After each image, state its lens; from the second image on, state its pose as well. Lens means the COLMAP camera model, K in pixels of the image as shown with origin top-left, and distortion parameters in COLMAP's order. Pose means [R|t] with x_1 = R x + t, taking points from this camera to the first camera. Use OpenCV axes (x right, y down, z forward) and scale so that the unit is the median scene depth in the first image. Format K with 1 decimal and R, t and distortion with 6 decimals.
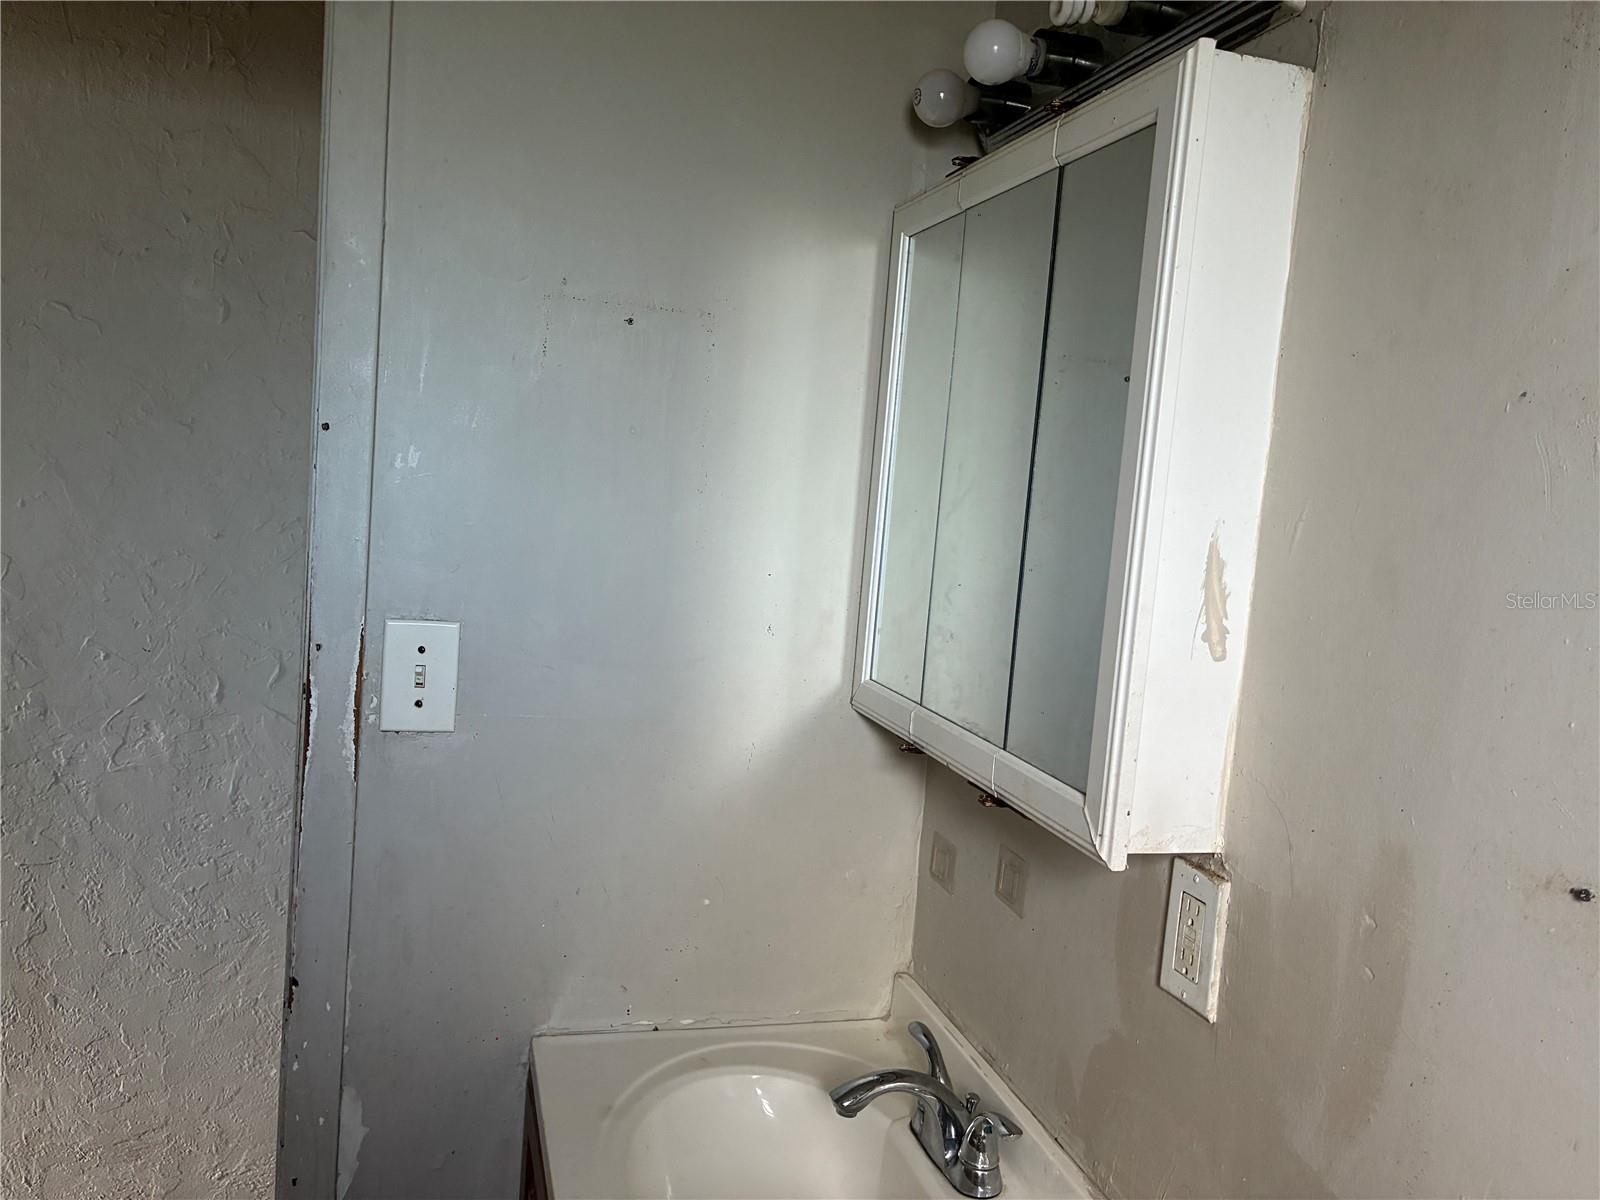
lens RADIAL K [[1206.0, 0, 794.1], [0, 1206.0, 606.4], [0, 0, 1]] dist [0.041368, -0.074024]
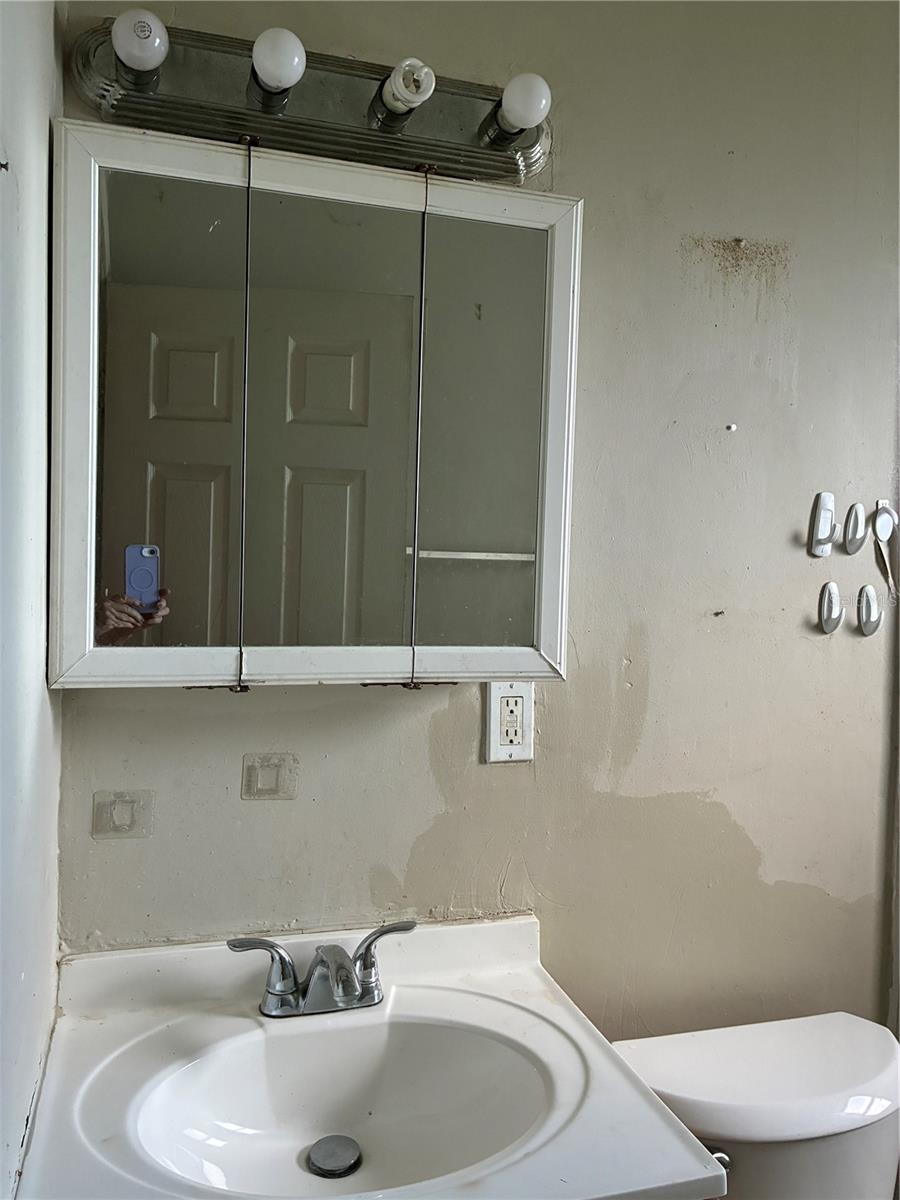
lens RADIAL K [[904.5, 0, 444.2], [0, 904.5, 590.3], [0, 0, 1]] dist [0.041368, -0.074024]
pose [[-0.004656, -0.115721, 0.993271, -0.904947], [0.072517, 0.990627, 0.115753, -0.061058], [-0.997356, 0.072568, 0.003780, 1.071810]]
